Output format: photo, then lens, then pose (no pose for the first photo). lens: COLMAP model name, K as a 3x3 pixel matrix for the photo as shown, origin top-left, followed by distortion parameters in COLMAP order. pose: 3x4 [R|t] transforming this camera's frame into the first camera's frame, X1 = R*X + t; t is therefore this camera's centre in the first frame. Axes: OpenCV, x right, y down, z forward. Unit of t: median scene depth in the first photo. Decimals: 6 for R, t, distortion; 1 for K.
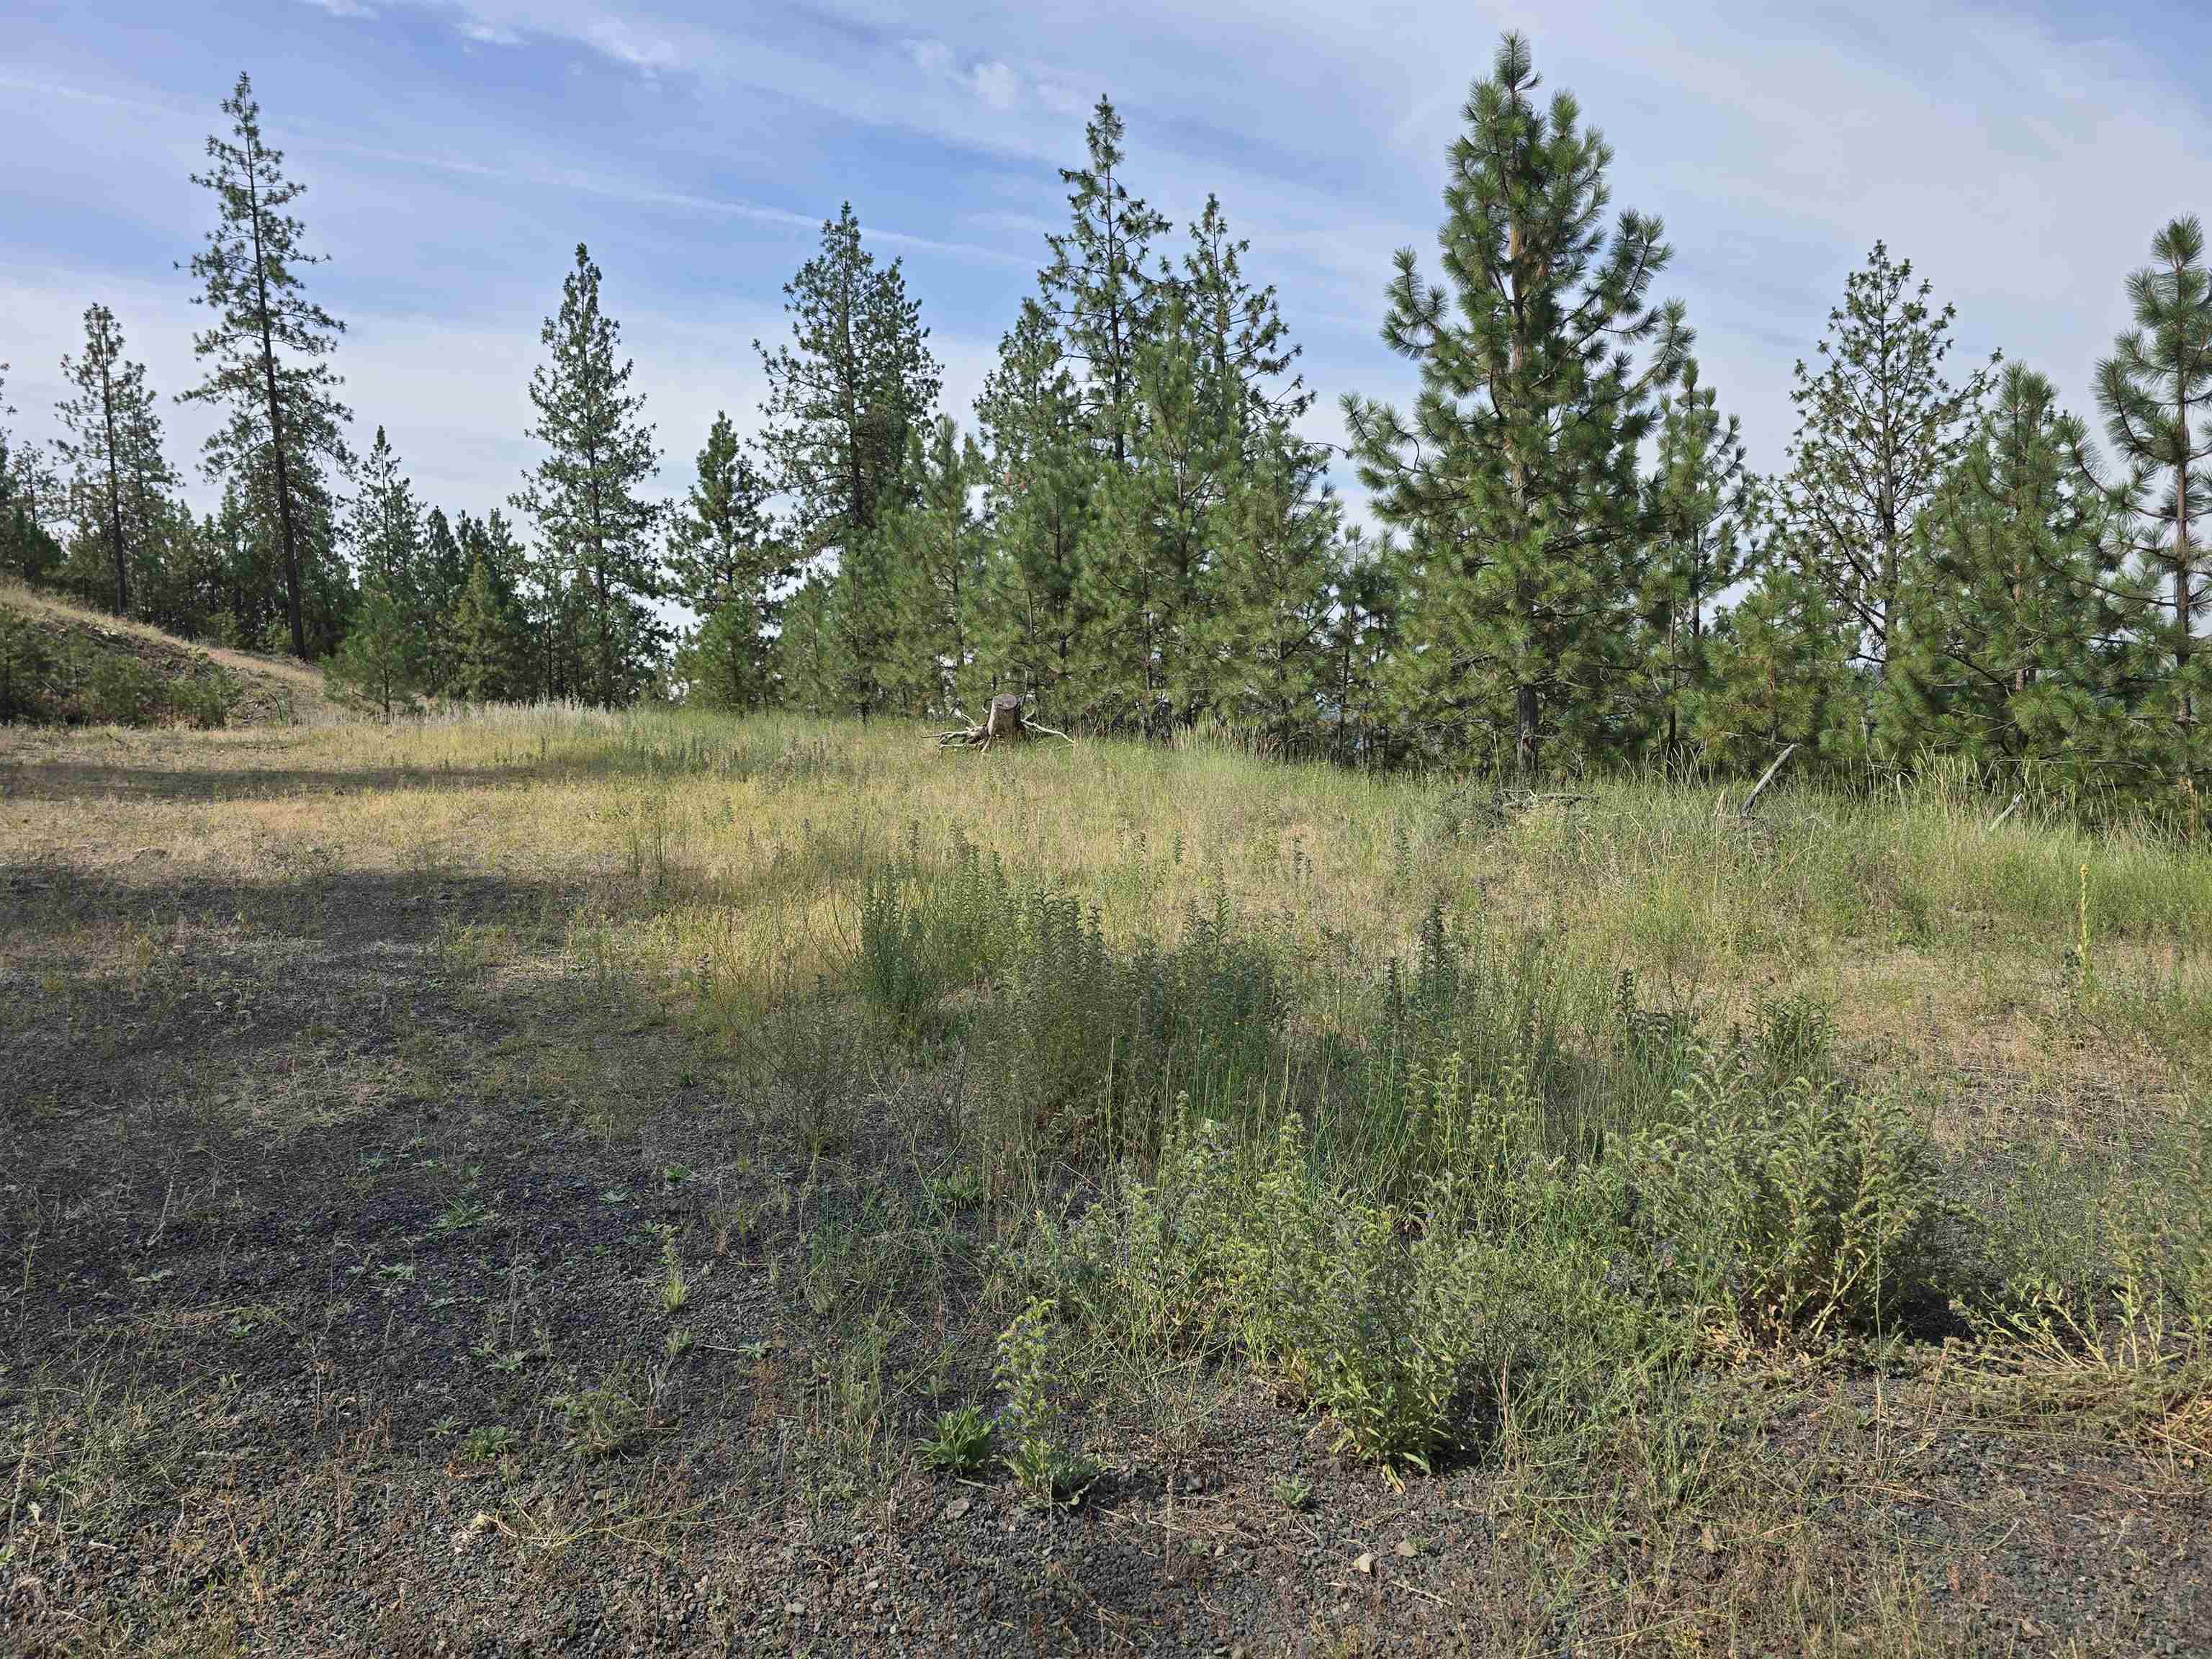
lens RADIAL K [[1500.5, 0, 1106.8], [0, 1500.5, 805.2], [0, 0, 1]] dist [0.067997, -0.055176]
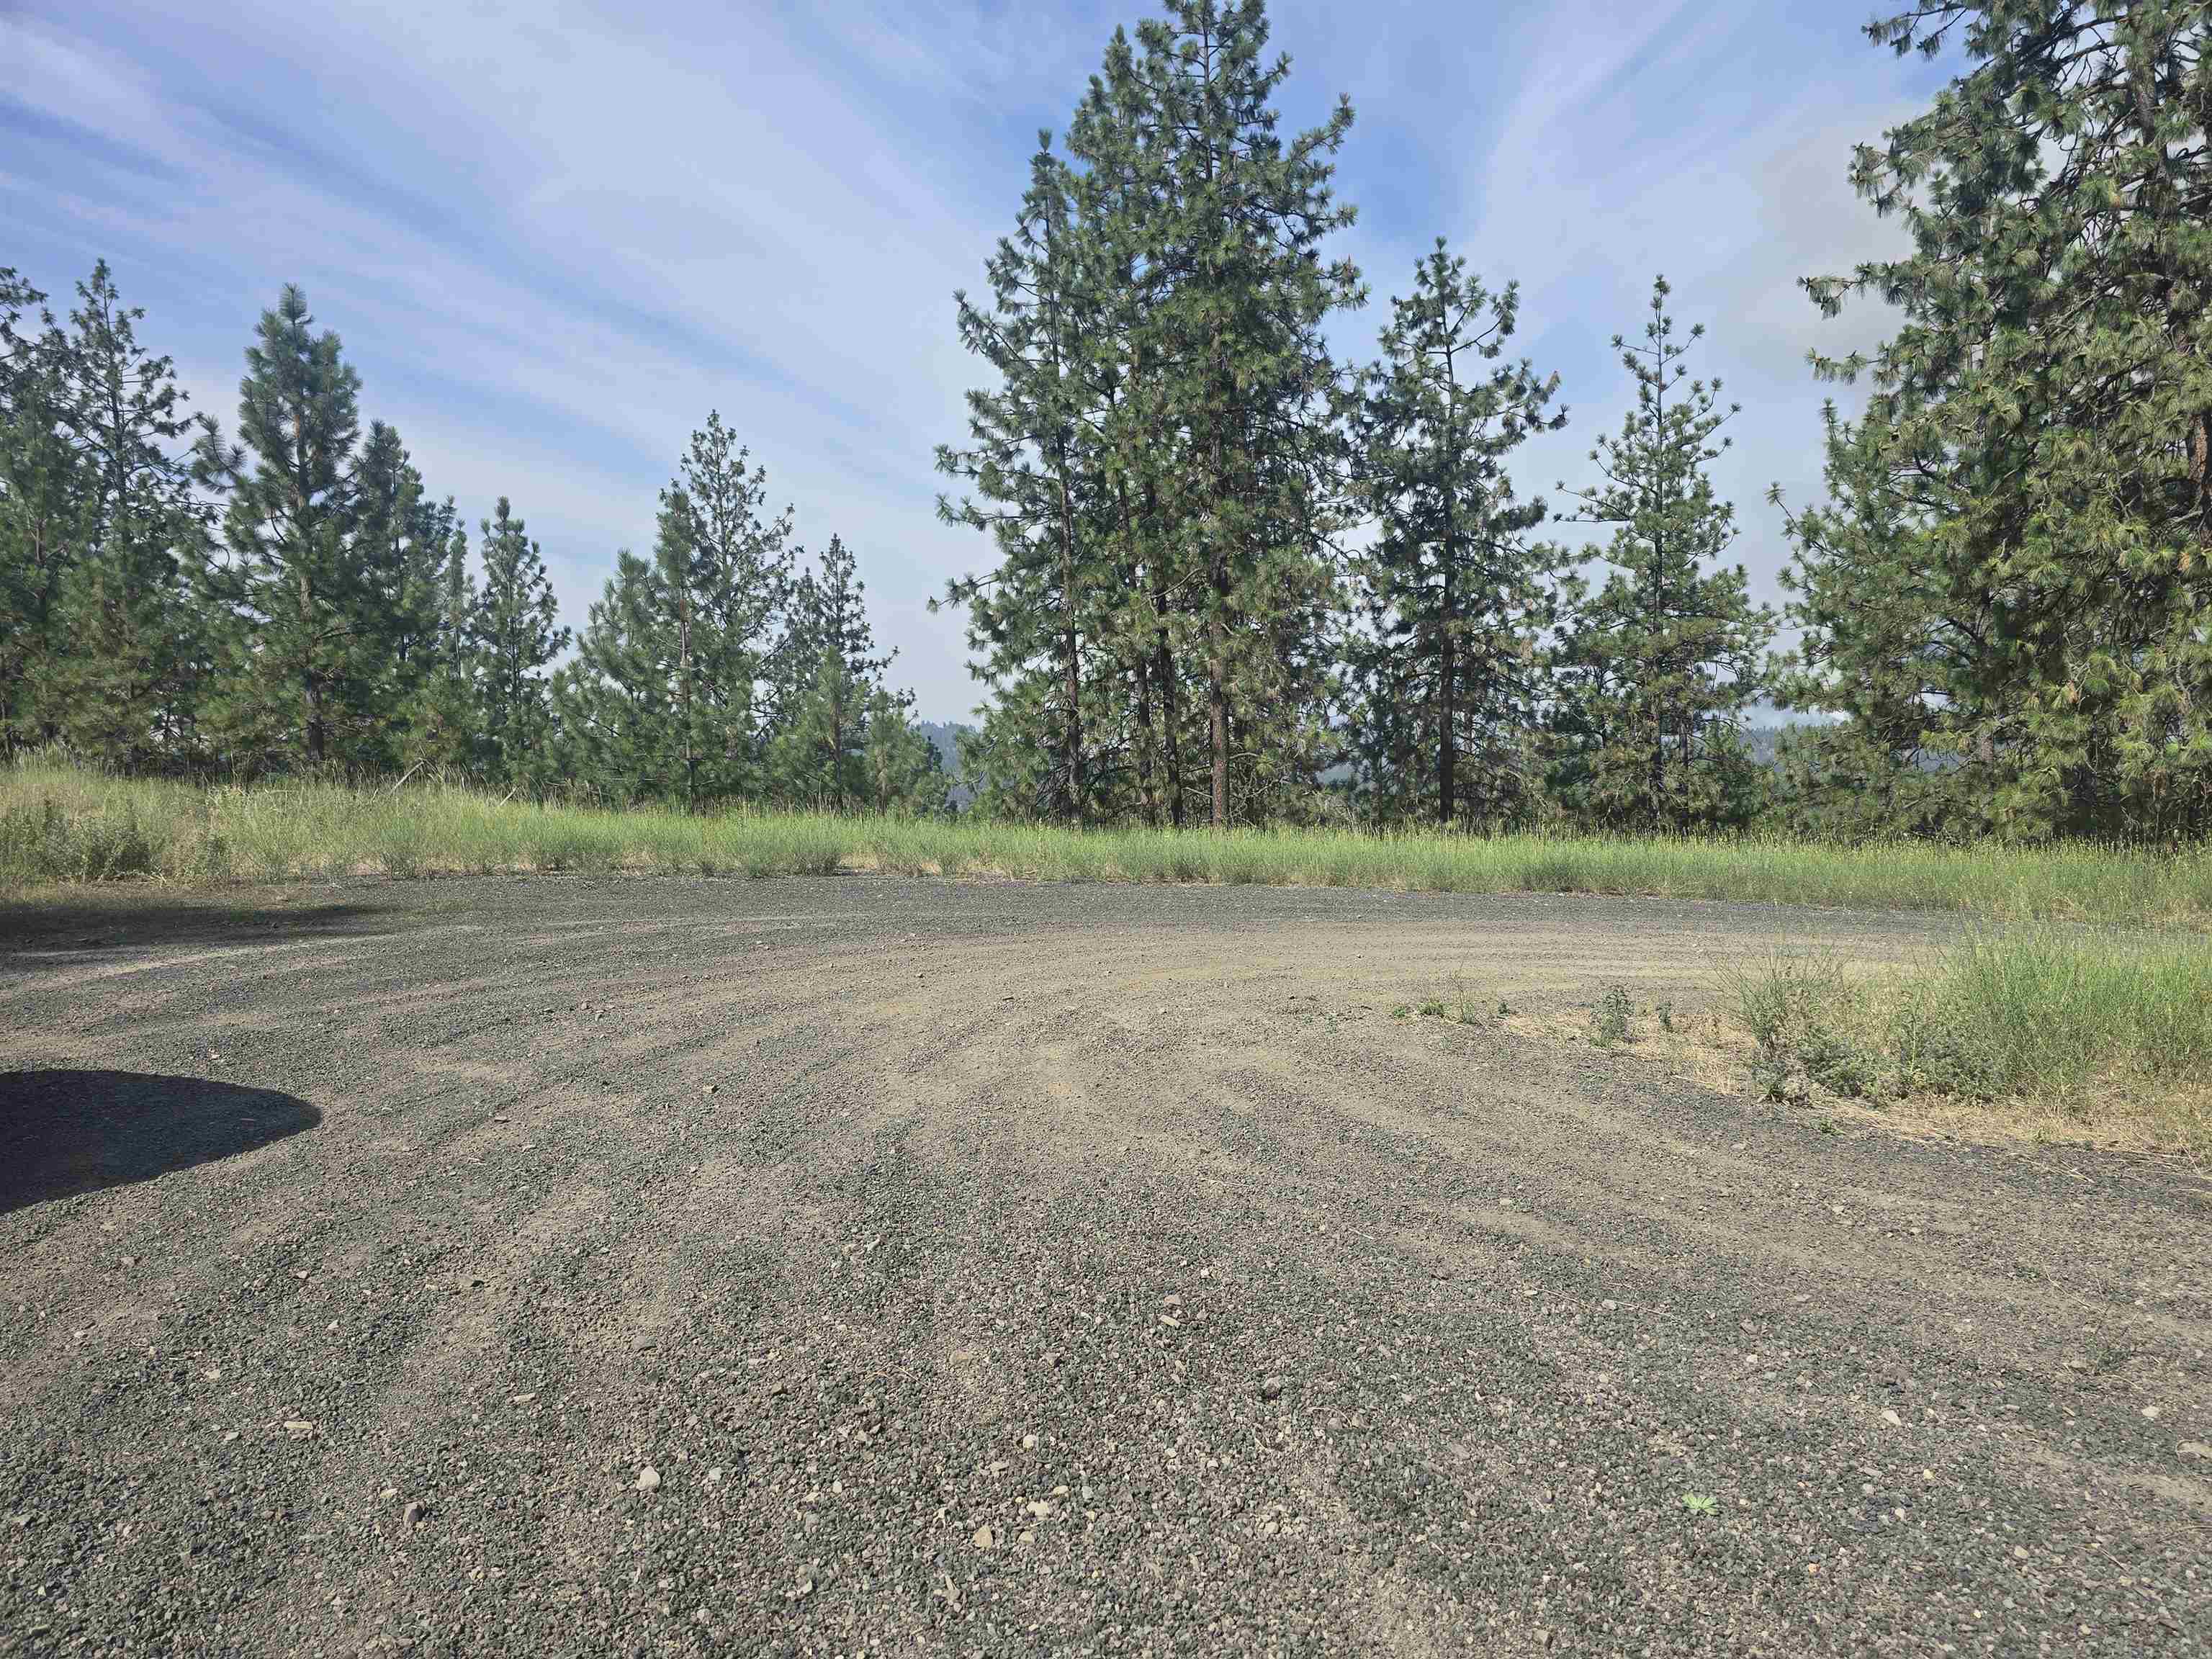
lens RADIAL K [[1500.5, 0, 1116.8], [0, 1500.5, 827.6], [0, 0, 1]] dist [0.067997, -0.055176]
pose [[0.812102, -0.003421, 0.583506, 0.015349], [0.017449, 0.999678, -0.018424, 0.019498], [-0.583255, 0.025144, 0.811900, -0.209121]]
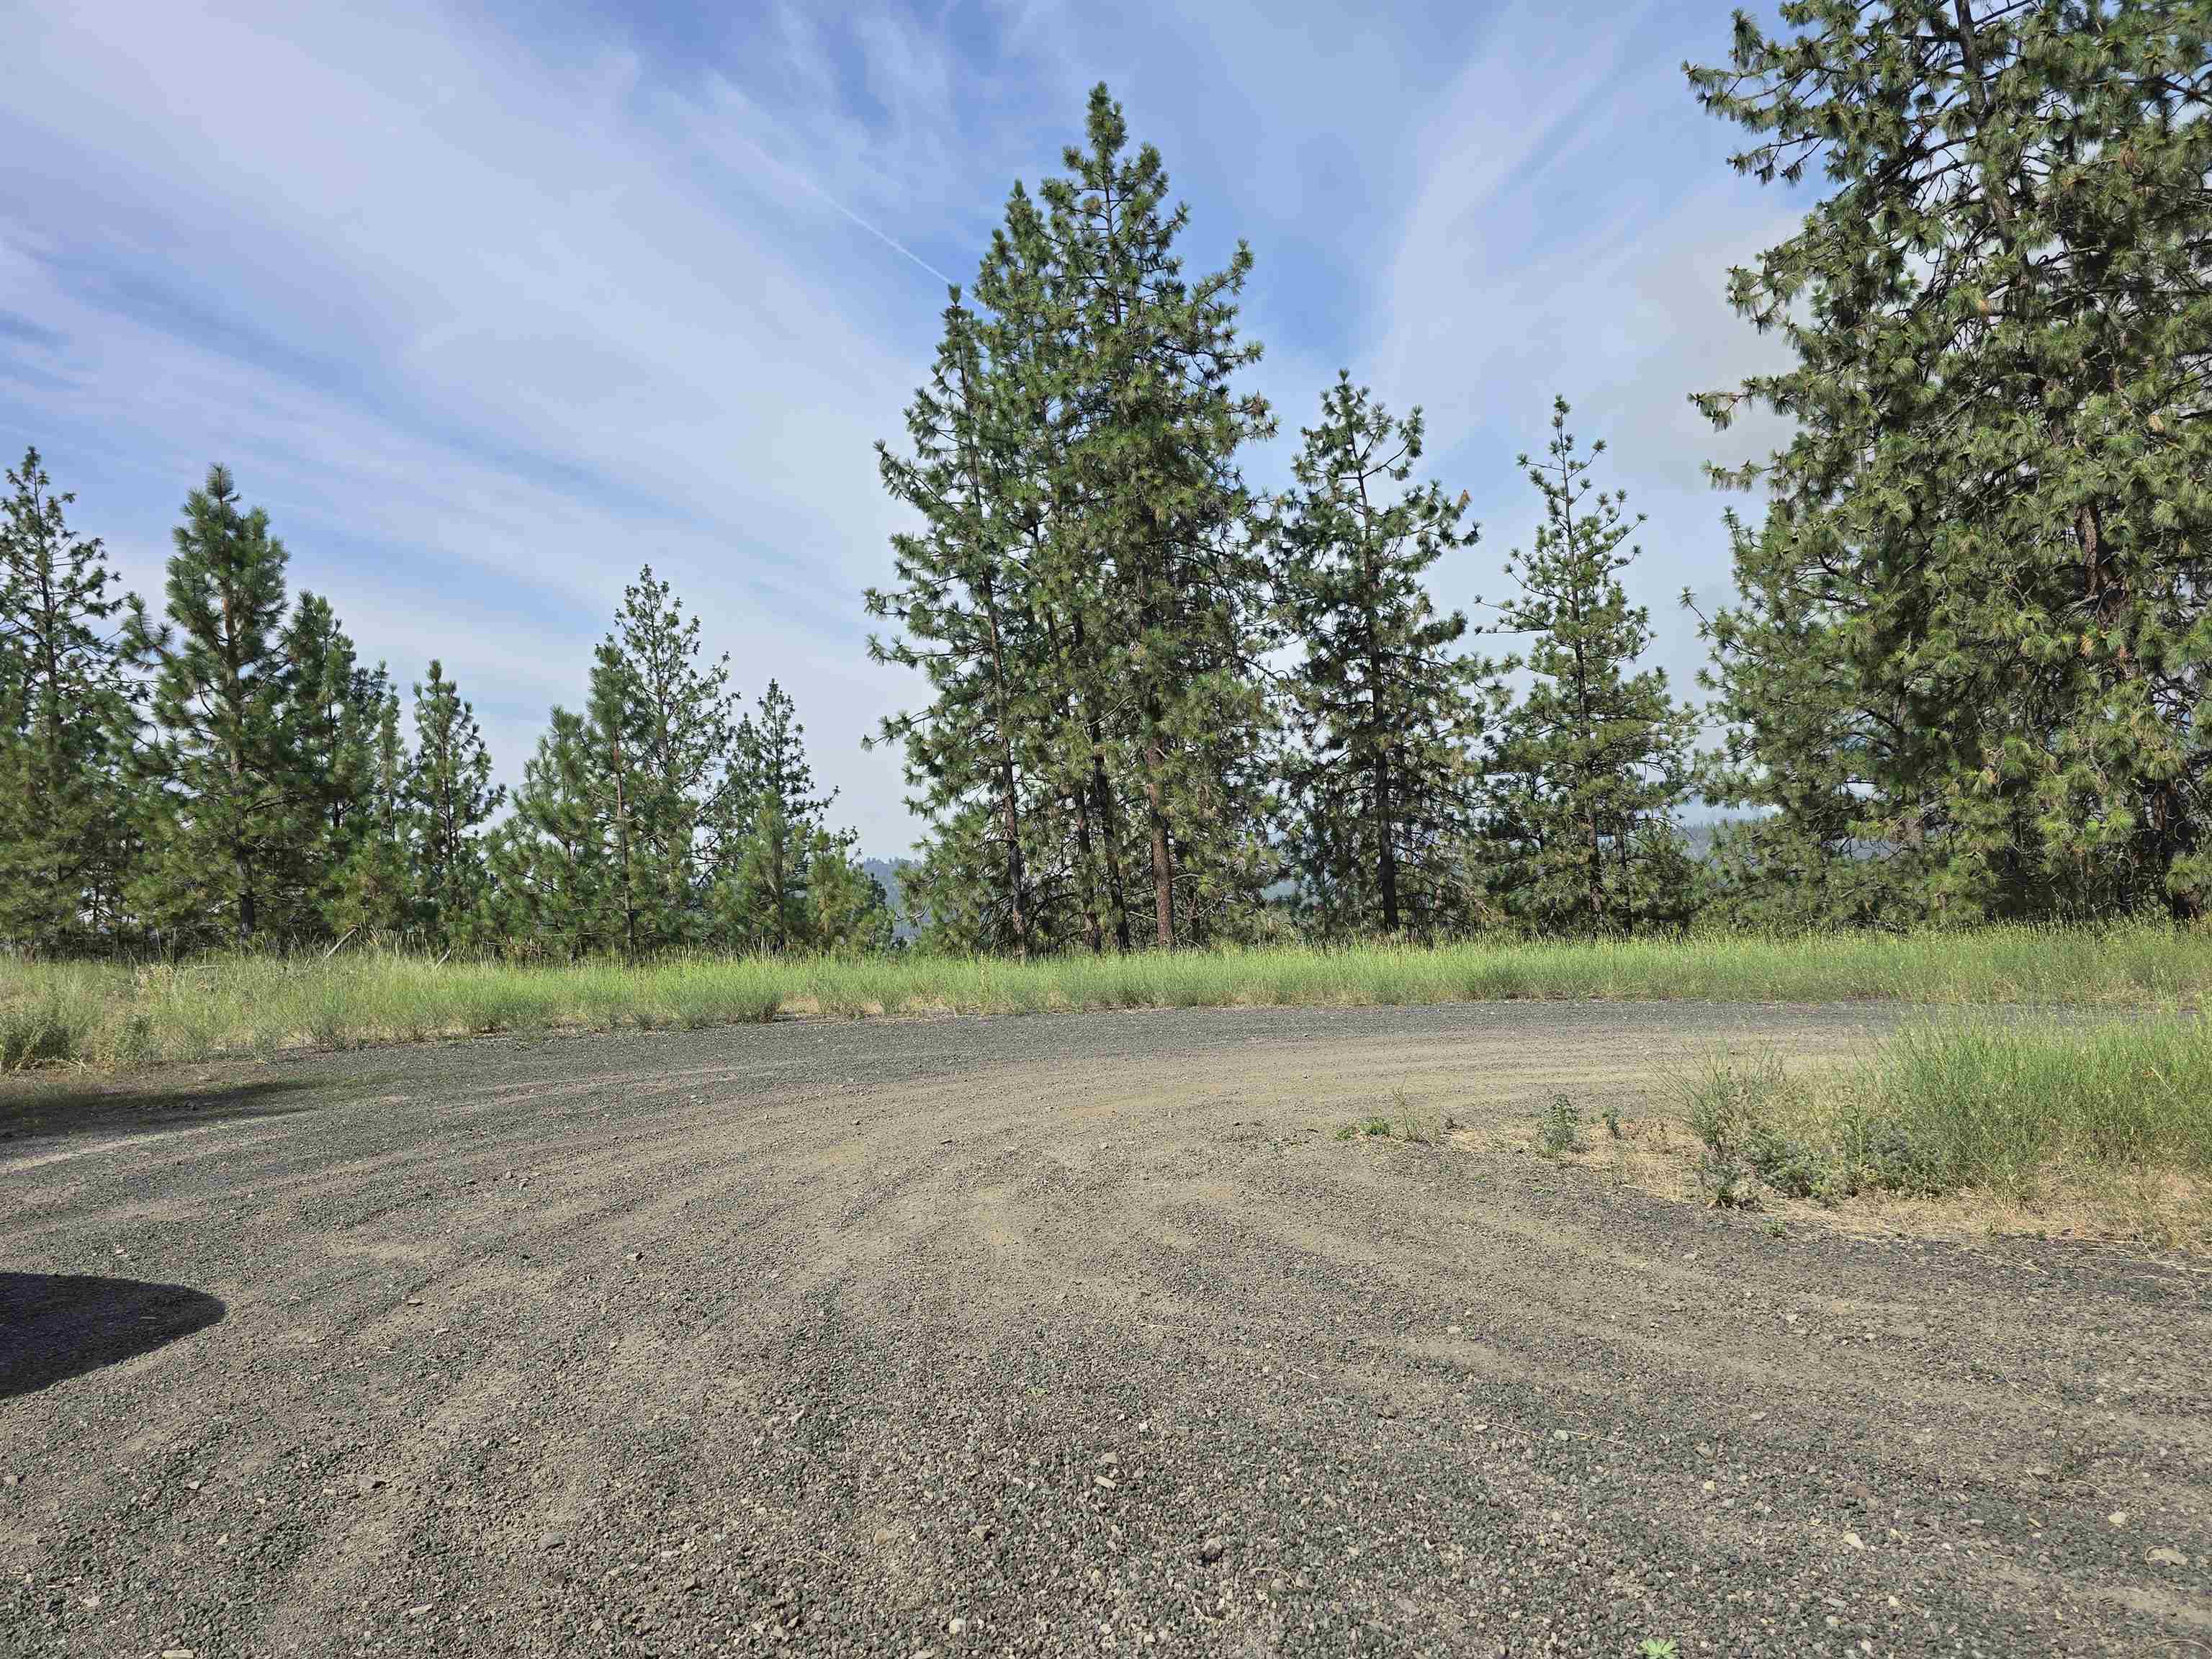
lens RADIAL K [[1500.5, 0, 1094.8], [0, 1500.5, 832.4], [0, 0, 1]] dist [0.067997, -0.055176]
pose [[0.800555, 0.002815, 0.599253, 0.017900], [0.069872, 0.992730, -0.098007, 0.018917], [-0.595172, 0.120331, 0.794538, -0.210016]]
